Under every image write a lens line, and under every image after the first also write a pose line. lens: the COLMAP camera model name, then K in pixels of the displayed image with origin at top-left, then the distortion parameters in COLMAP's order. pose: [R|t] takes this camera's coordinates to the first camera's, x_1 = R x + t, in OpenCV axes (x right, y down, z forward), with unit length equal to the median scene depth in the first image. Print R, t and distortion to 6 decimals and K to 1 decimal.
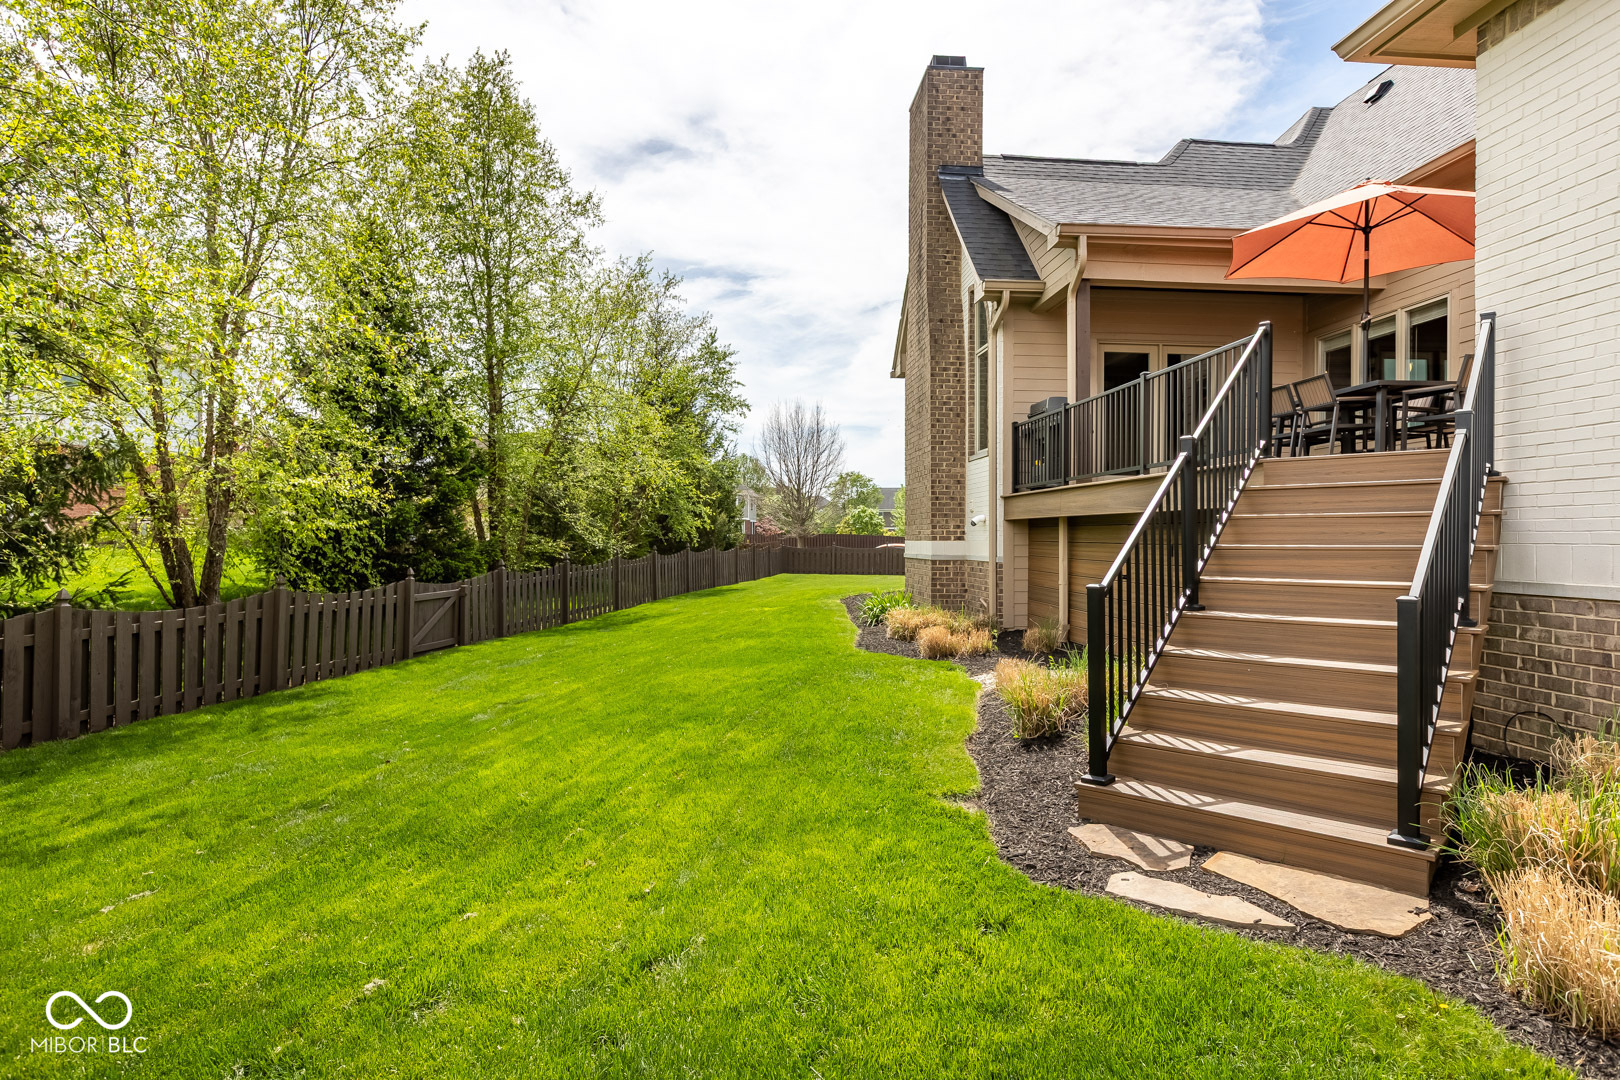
lens RADIAL K [[891.7, 0, 810.0], [0, 891.7, 540.0], [0, 0, 1]] dist [0.000028, 0.000188]
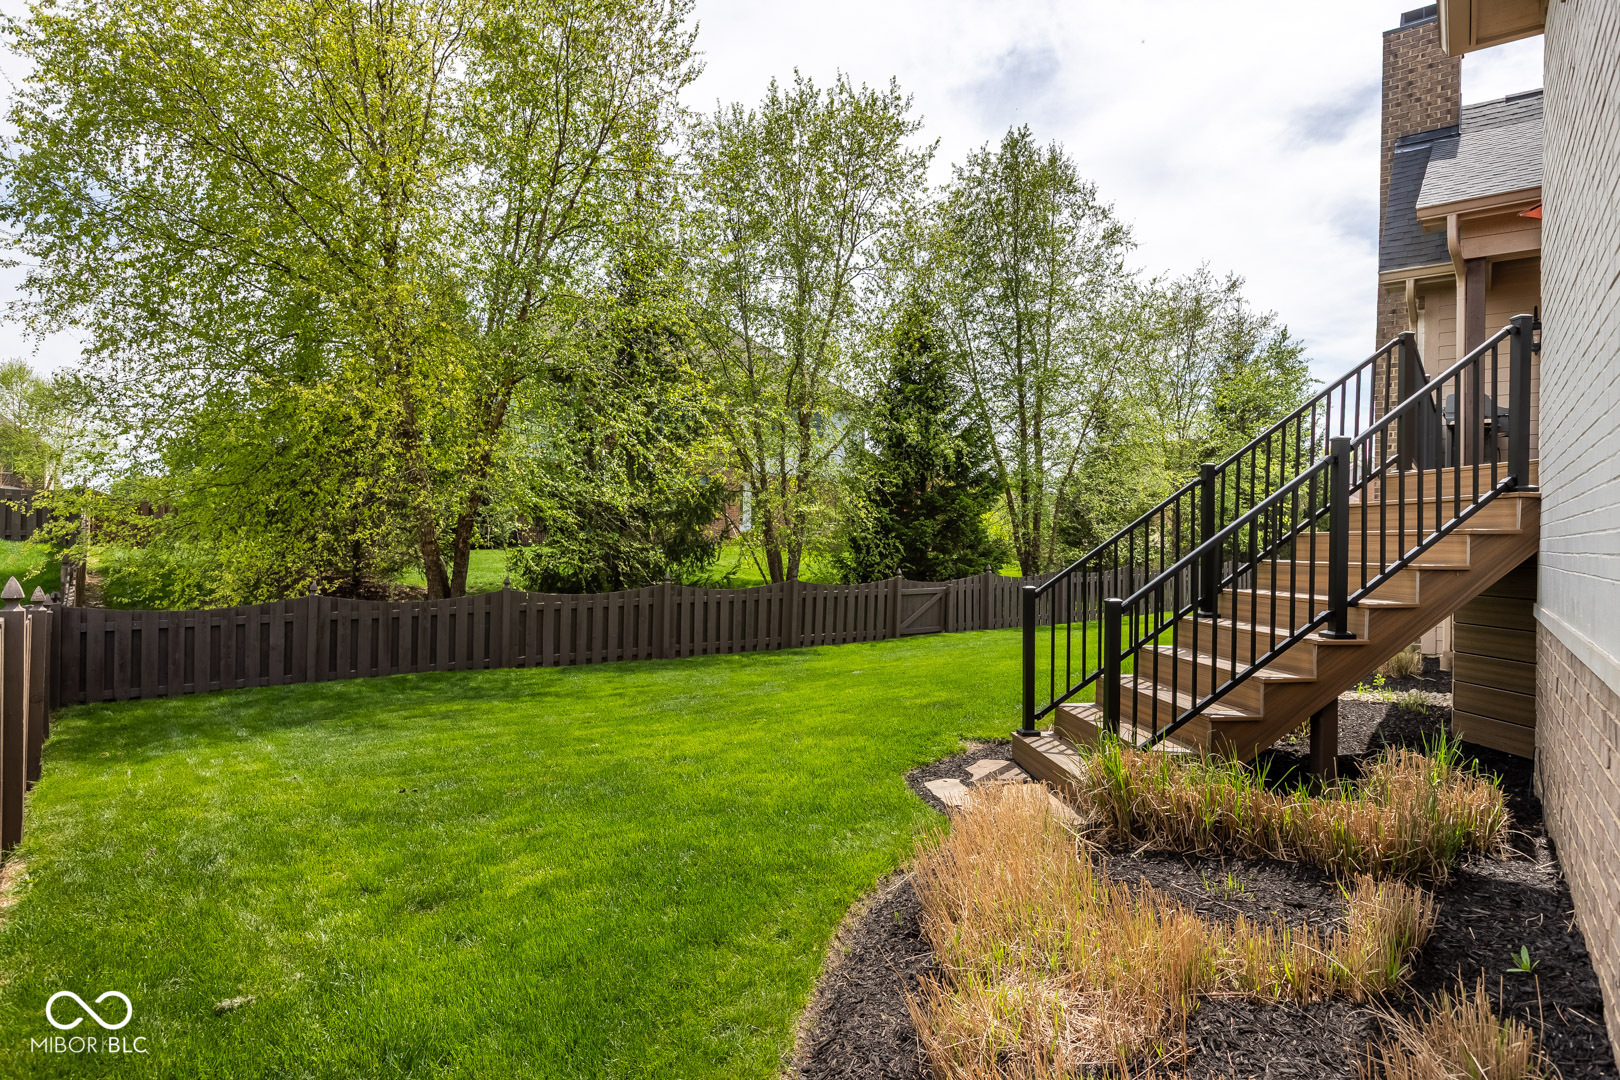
lens RADIAL K [[908.4, 0, 810.0], [0, 908.4, 540.0], [0, 0, 1]] dist [0.002649, 0.000966]
pose [[0.745874, 0.007832, -0.666041, 0.331556], [-0.014724, 0.999880, -0.004731, -0.002266], [0.665925, 0.013336, 0.745900, -0.076208]]
